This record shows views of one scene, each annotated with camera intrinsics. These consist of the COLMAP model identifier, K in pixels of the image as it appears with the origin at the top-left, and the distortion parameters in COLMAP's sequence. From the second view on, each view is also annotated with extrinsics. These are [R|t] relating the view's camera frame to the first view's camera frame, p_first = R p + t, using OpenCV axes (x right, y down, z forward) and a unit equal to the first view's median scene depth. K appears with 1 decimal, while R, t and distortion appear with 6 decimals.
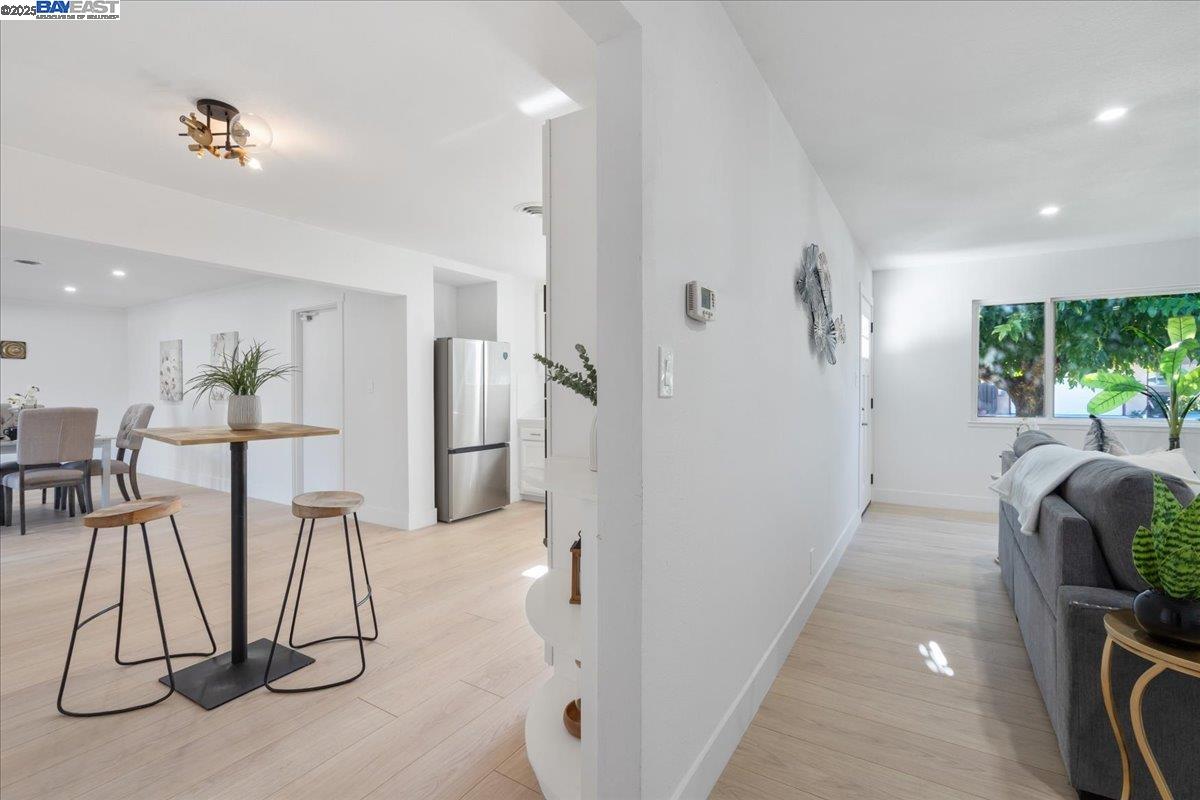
lens RADIAL K [[538.8, 0, 596.7], [0, 538.8, 396.3], [0, 0, 1]] dist [-0.005423, 0.002559]
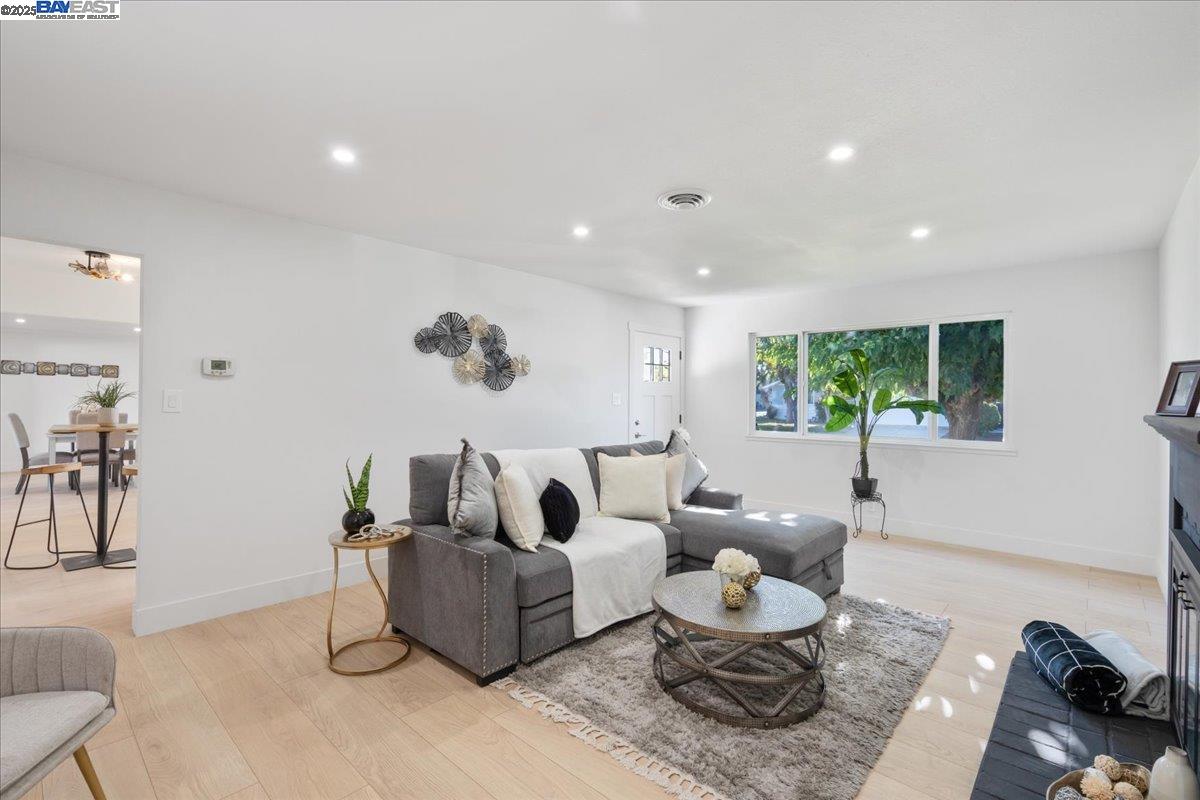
lens RADIAL K [[538.8, 0, 595.9], [0, 538.8, 402.5], [0, 0, 1]] dist [-0.005423, 0.002559]
pose [[0.984007, 0.009816, -0.177862, 1.190189], [-0.011648, 0.999889, -0.009259, -0.020034], [0.177751, 0.011183, 0.984012, -0.452454]]
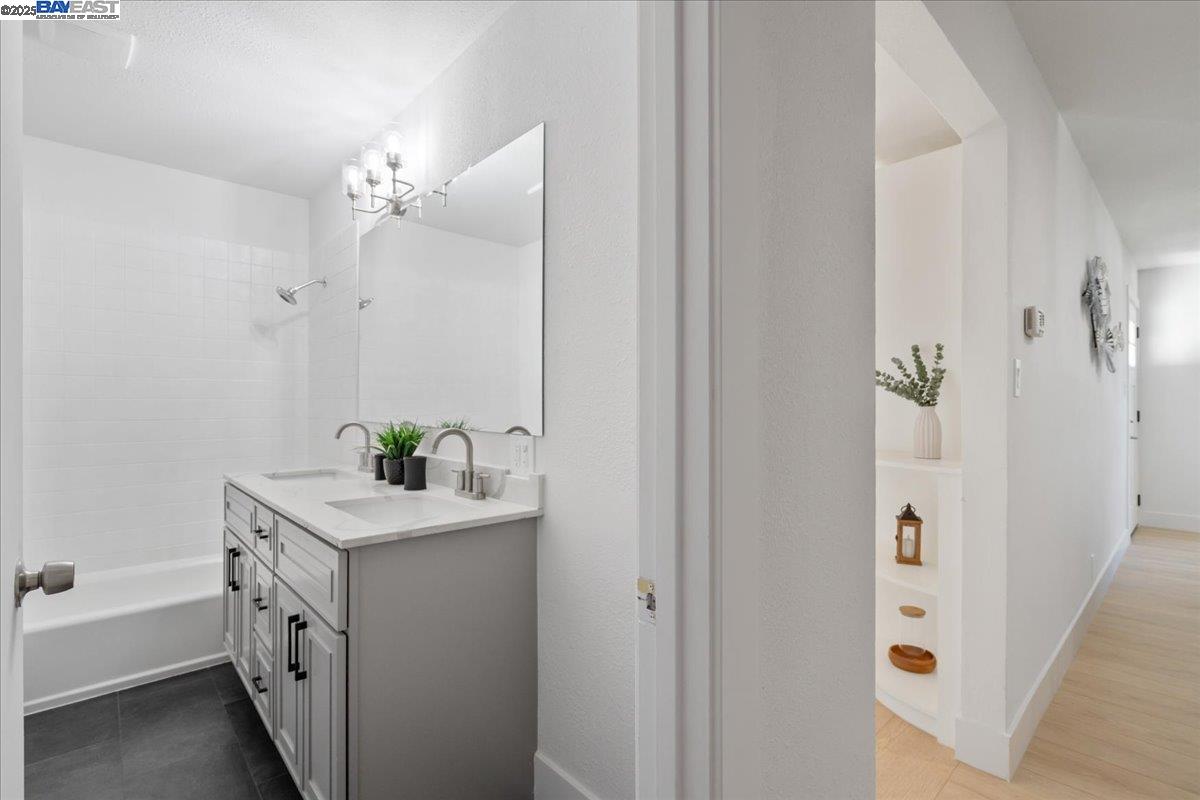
lens RADIAL K [[538.8, 0, 601.9], [0, 538.8, 402.7], [0, 0, 1]] dist [-0.005423, 0.002559]
pose [[0.961114, 0.003614, -0.276128, -0.230309], [-0.007563, 0.999884, -0.013238, 0.019522], [0.276048, 0.014812, 0.961030, -0.256314]]
